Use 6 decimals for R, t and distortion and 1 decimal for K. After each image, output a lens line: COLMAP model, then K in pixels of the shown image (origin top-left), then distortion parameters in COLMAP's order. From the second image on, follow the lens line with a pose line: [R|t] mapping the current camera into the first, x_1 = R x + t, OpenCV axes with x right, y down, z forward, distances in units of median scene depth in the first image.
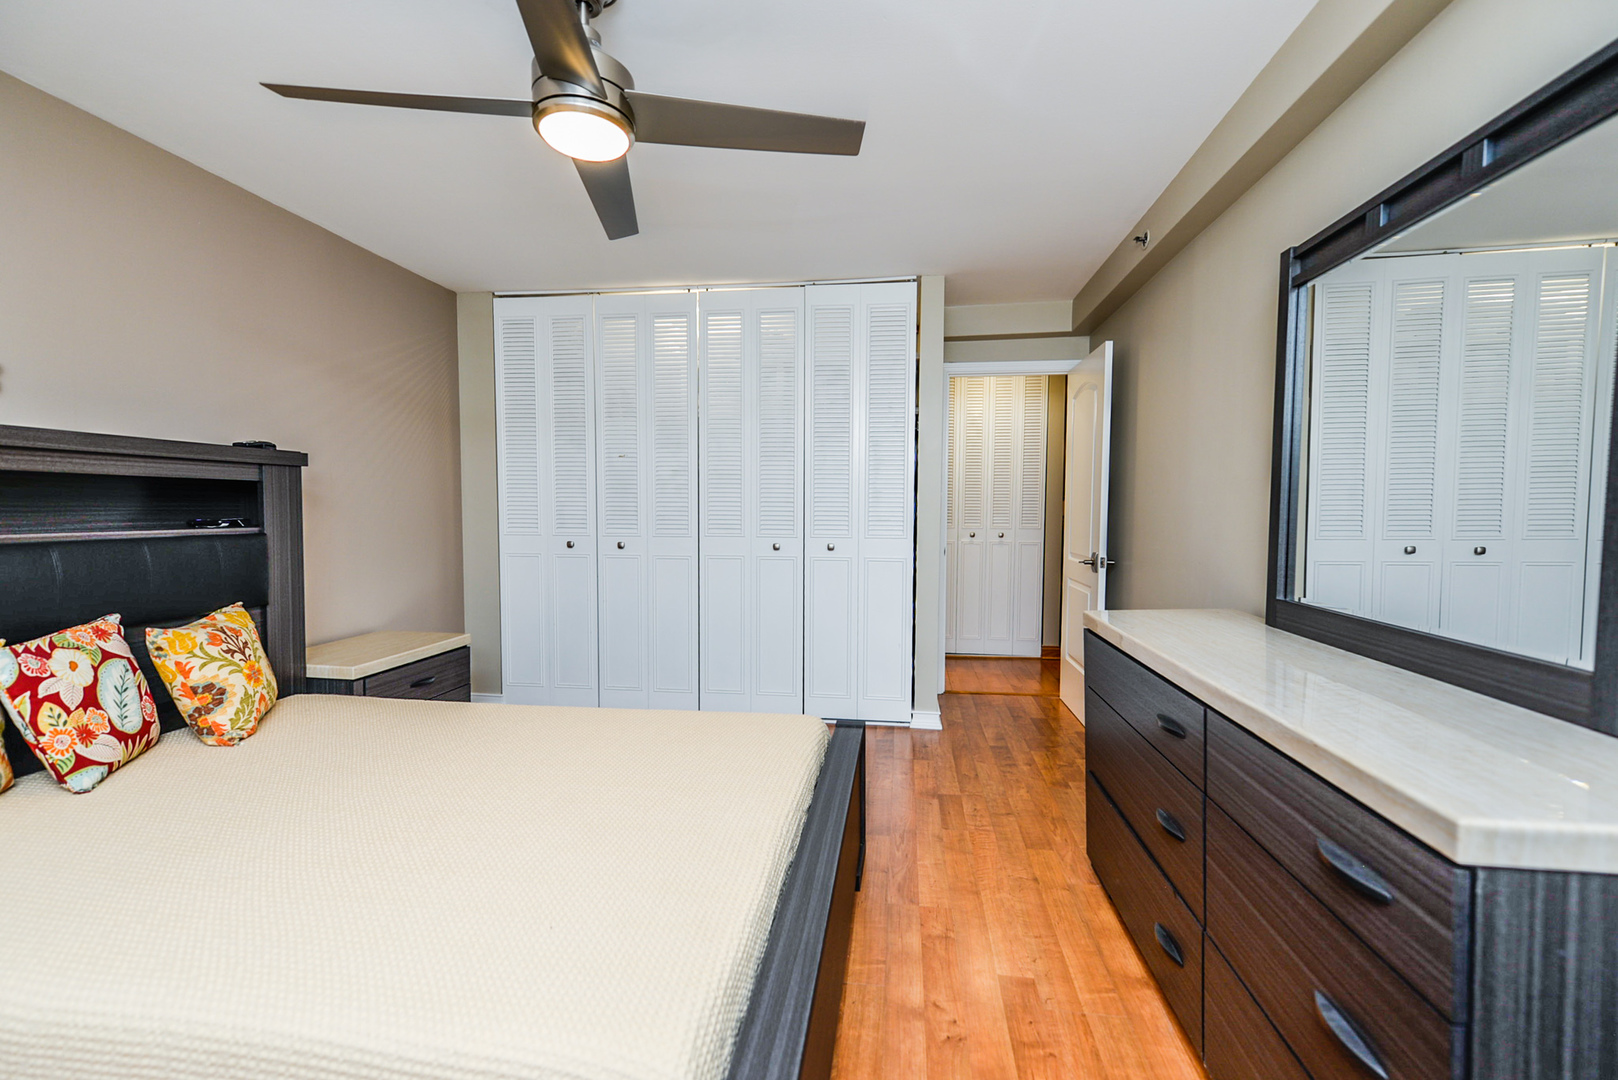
lens RADIAL K [[663.4, 0, 807.0], [0, 663.4, 537.8], [0, 0, 1]] dist [0.017966, -0.001221]
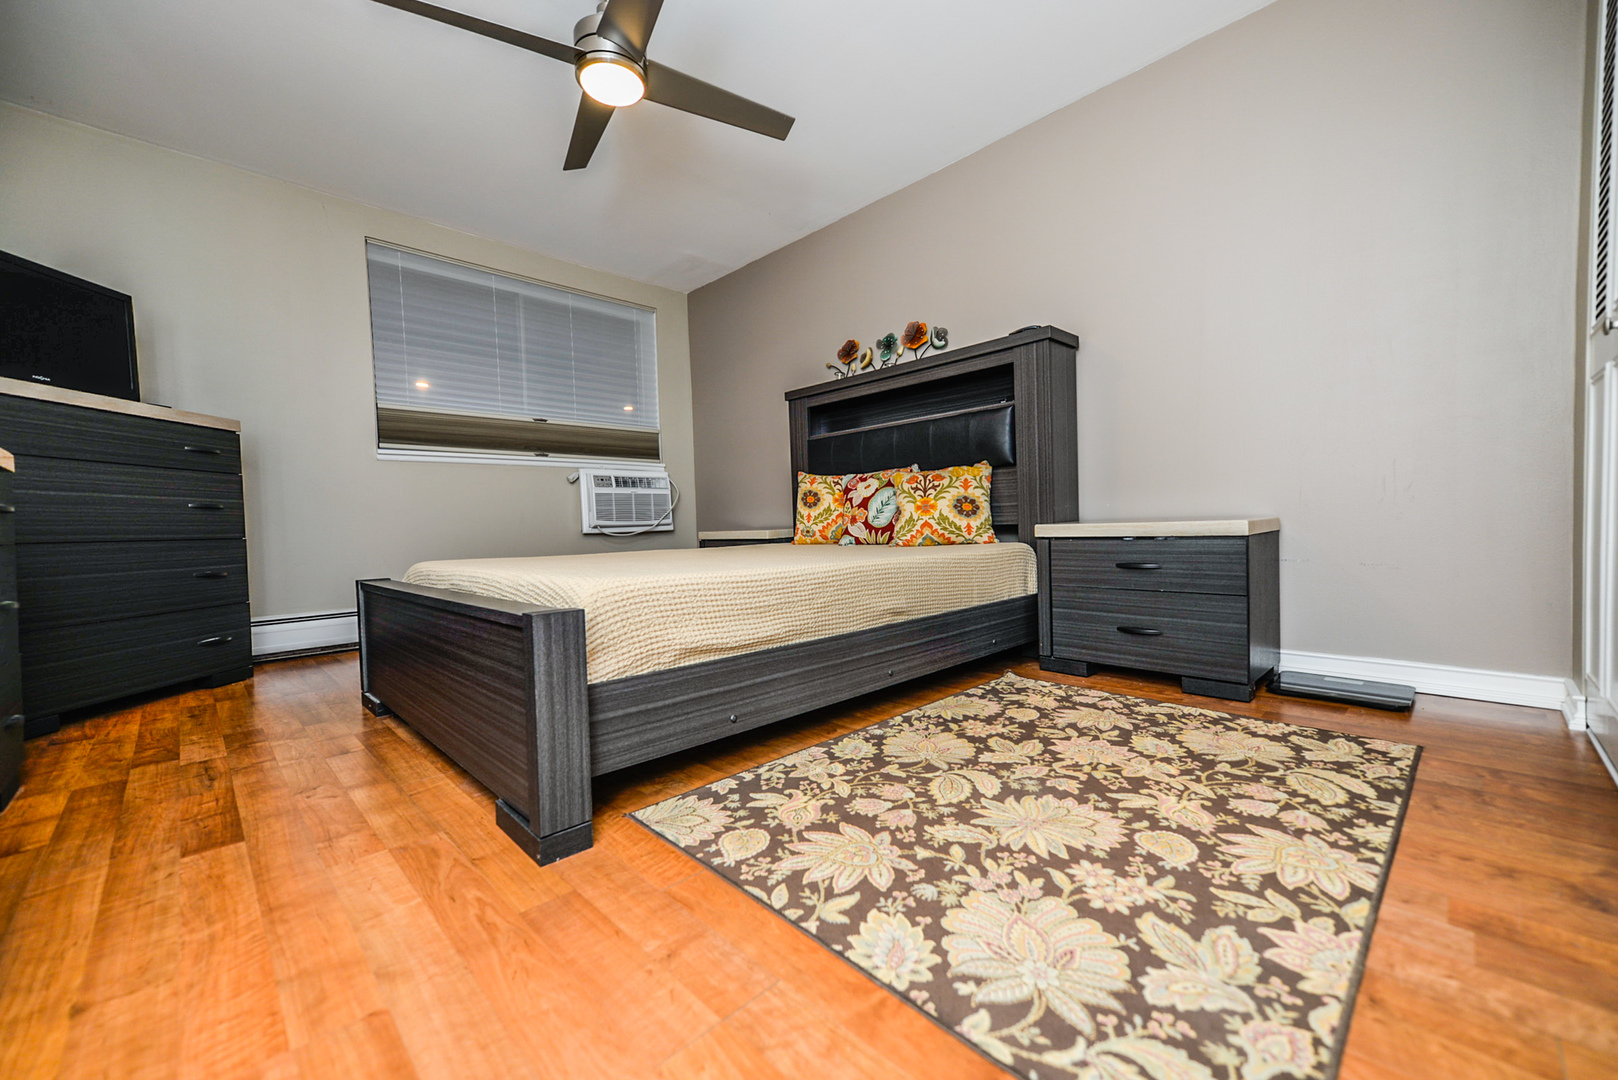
lens RADIAL K [[630.6, 0, 802.1], [0, 630.6, 544.5], [0, 0, 1]] dist [0.013621, 0.000650]
pose [[-0.608280, 0.040524, -0.792688, 0.393990], [-0.004626, 0.998498, 0.054596, 0.217774], [0.793709, 0.036876, -0.607179, 1.654377]]
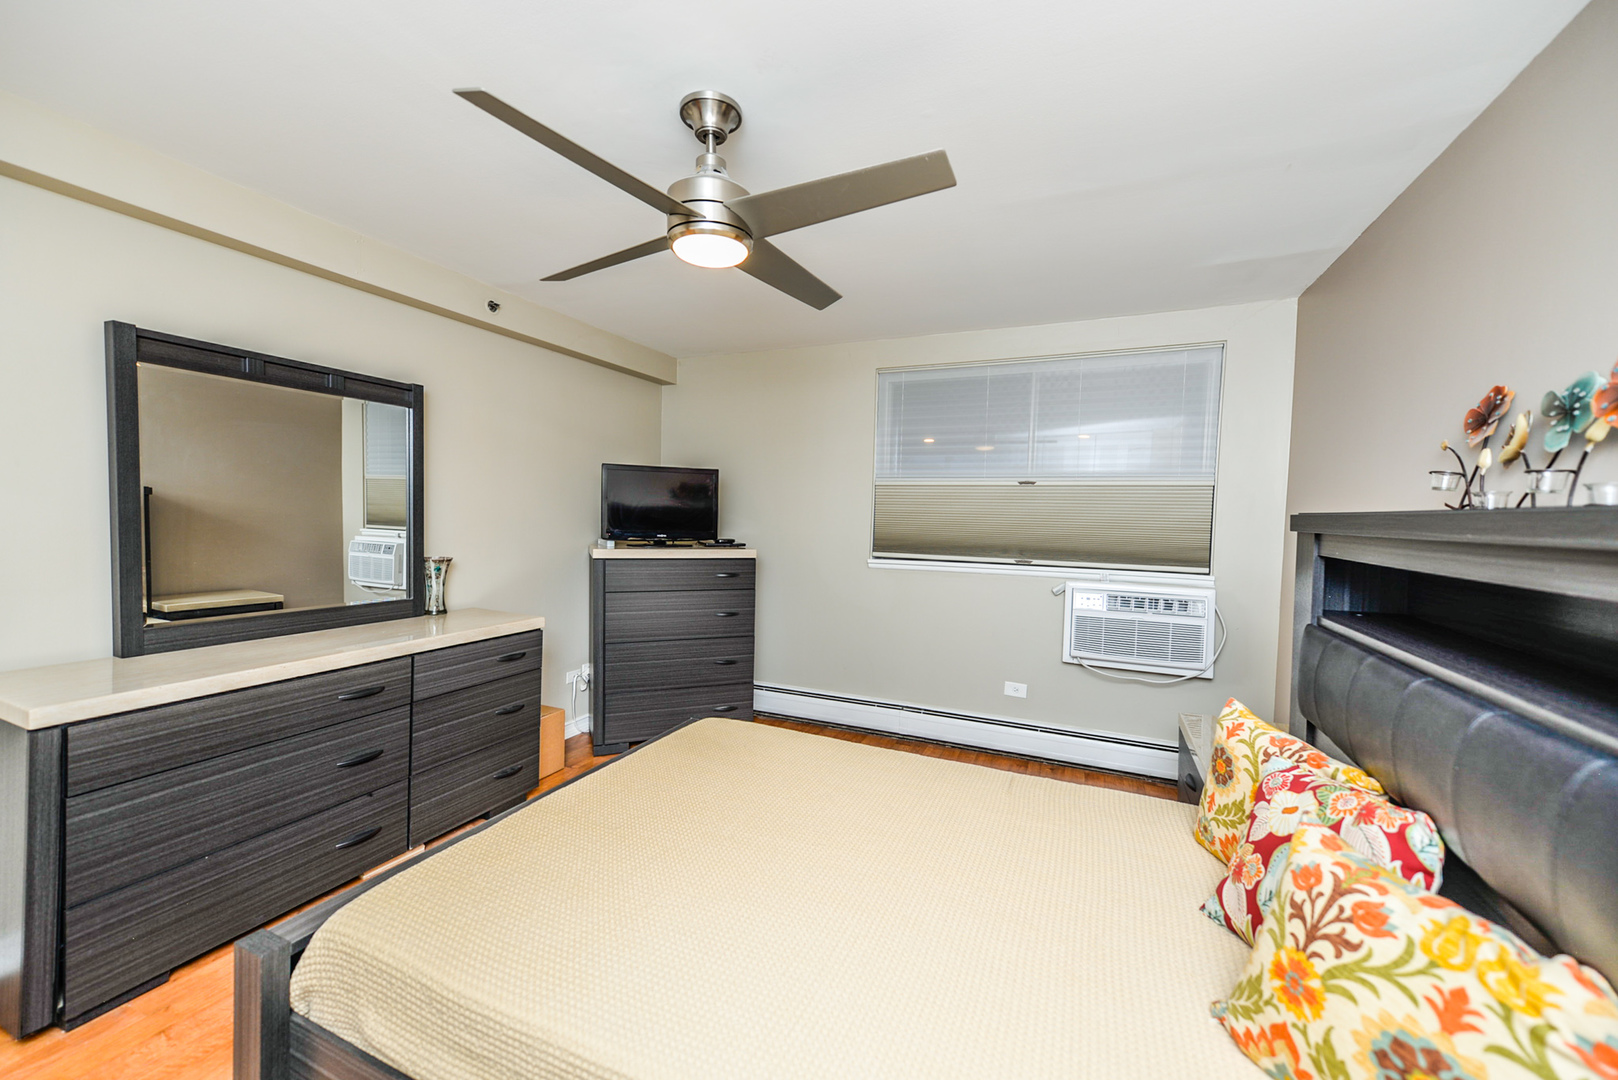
lens RADIAL K [[630.6, 0, 819.4], [0, 630.6, 537.7], [0, 0, 1]] dist [0.013621, 0.000650]
pose [[-0.964157, -0.032909, 0.263282, -0.625279], [-0.011734, 0.996596, 0.081600, -0.155609], [-0.265071, 0.075586, -0.961262, 1.562709]]
